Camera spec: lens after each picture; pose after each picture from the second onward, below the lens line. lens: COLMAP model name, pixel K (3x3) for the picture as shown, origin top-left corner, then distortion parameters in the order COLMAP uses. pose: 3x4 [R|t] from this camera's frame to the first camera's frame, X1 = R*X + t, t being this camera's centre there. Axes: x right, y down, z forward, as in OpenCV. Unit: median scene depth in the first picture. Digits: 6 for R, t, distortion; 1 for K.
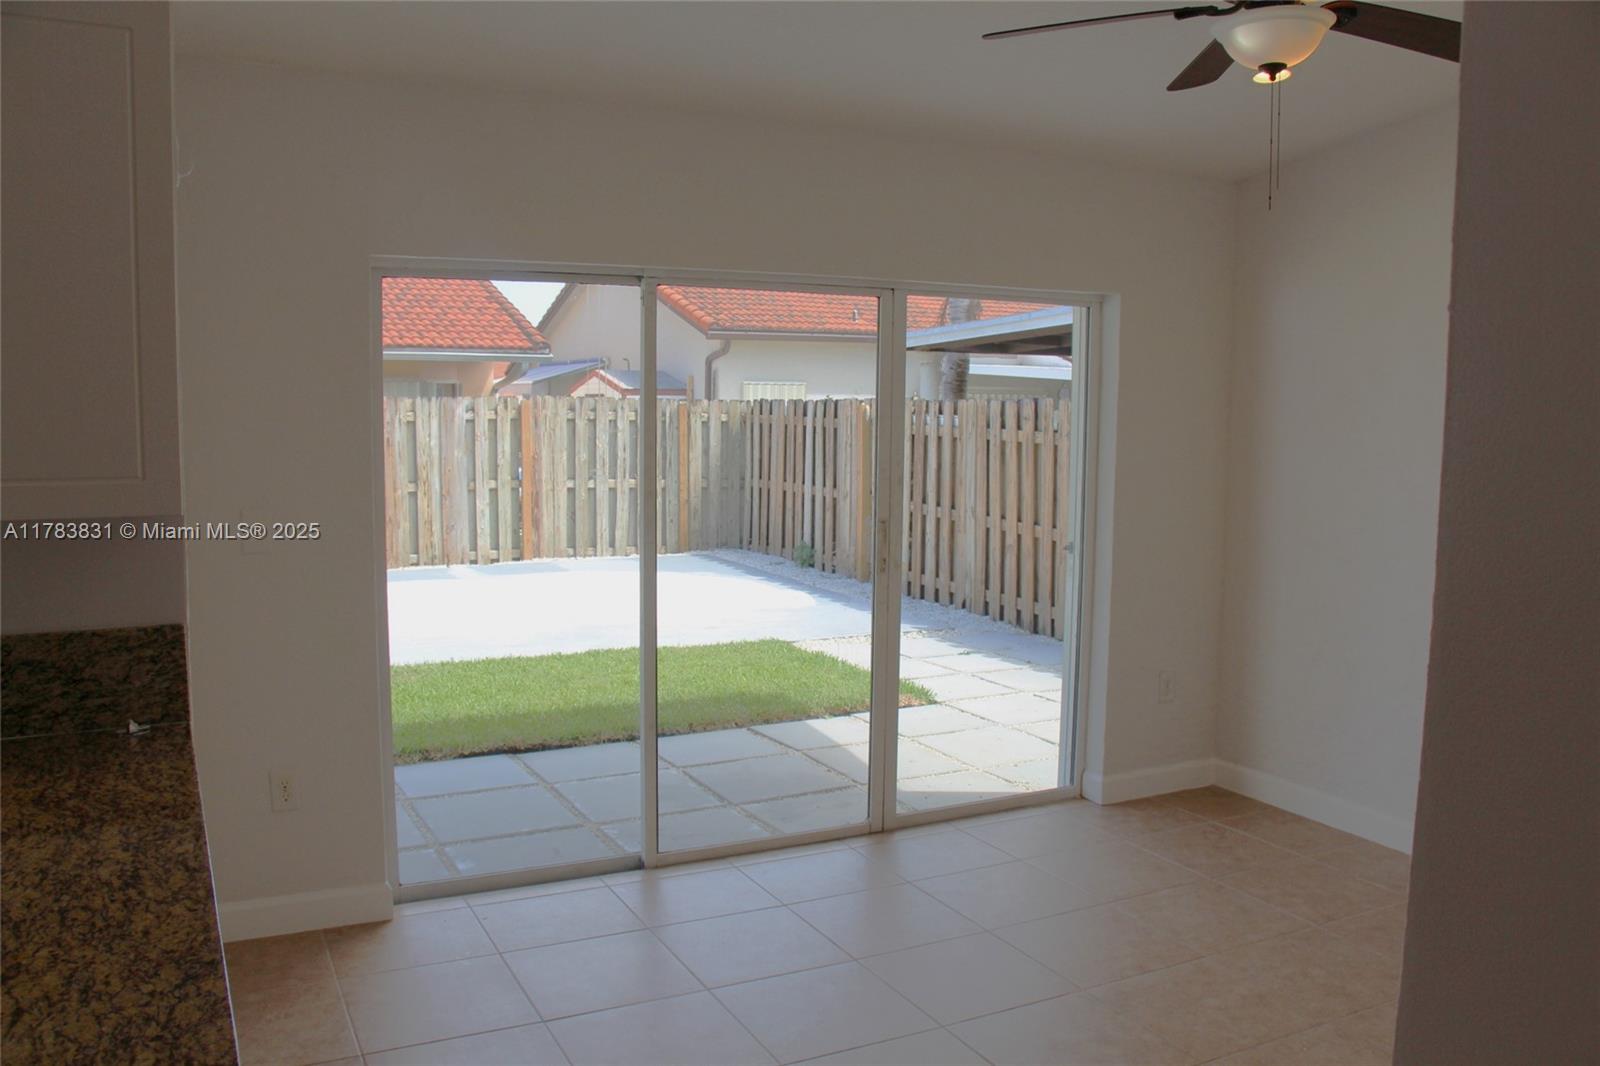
lens RADIAL K [[1309.4, 0, 796.3], [0, 1309.4, 538.5], [0, 0, 1]] dist [-0.193372, 0.161052]
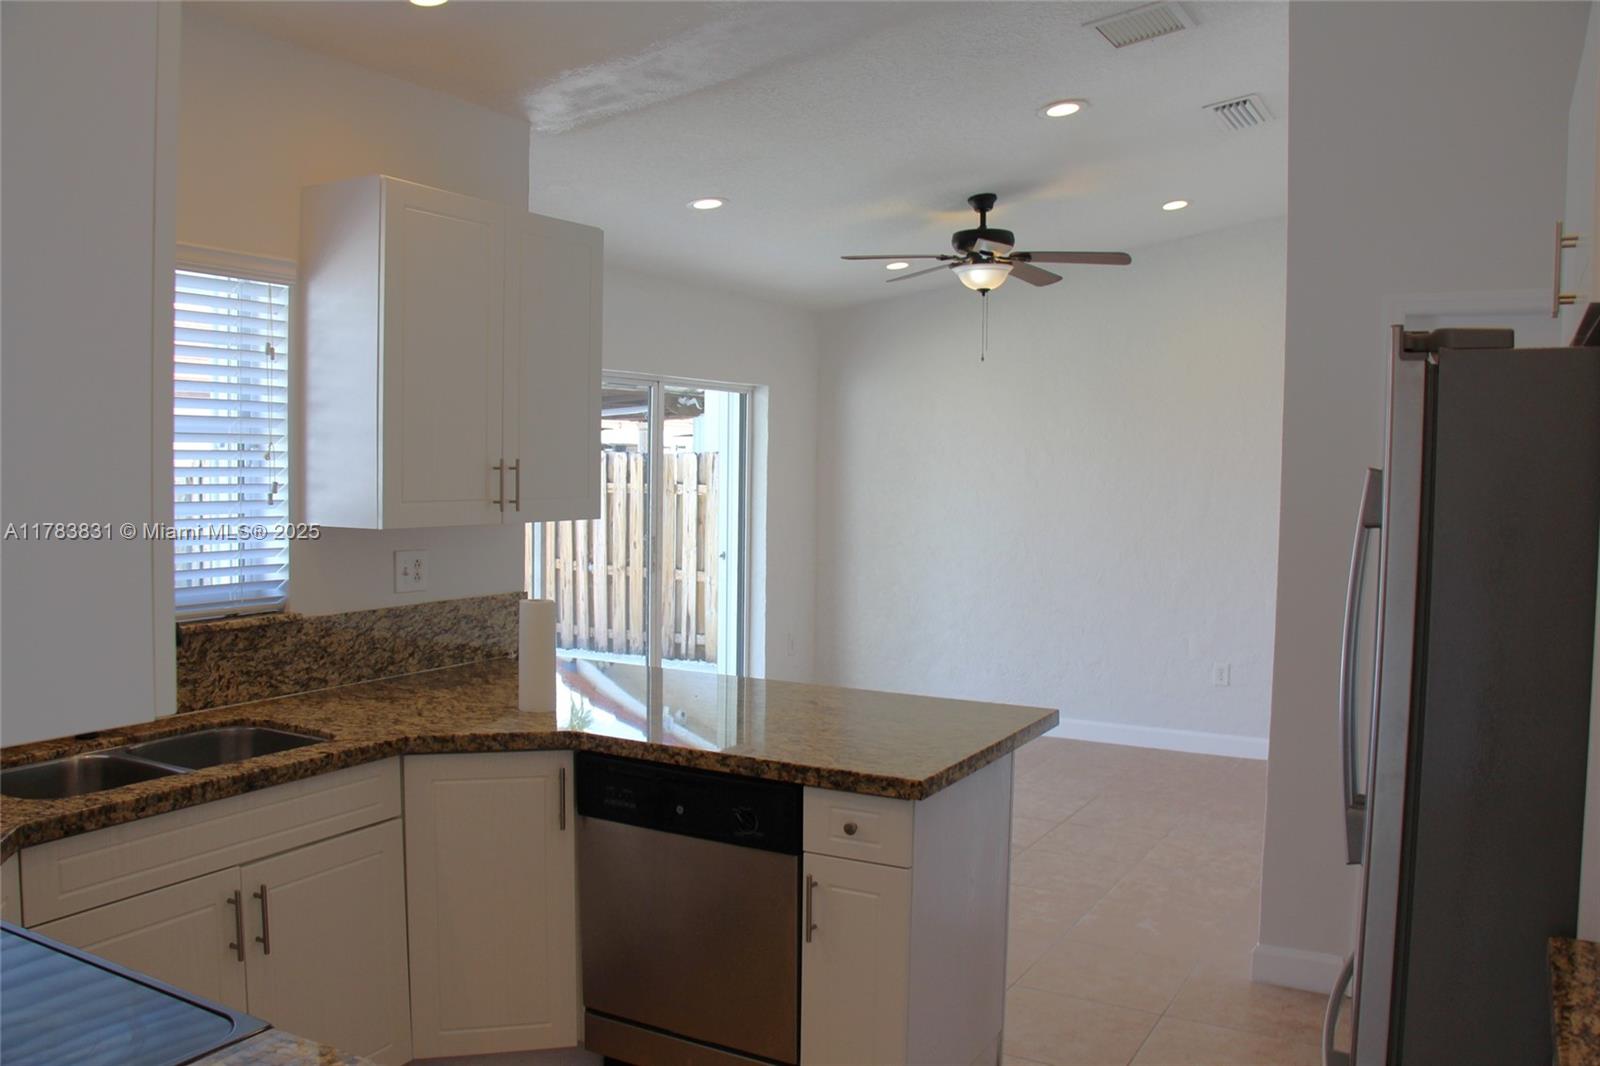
lens RADIAL K [[1309.4, 0, 796.3], [0, 1309.4, 538.5], [0, 0, 1]] dist [-0.193372, 0.161052]
pose [[0.834062, -0.028263, 0.550946, -1.139915], [0.050537, 0.998402, -0.025289, 0.061763], [-0.549351, 0.048936, 0.834157, -0.596805]]
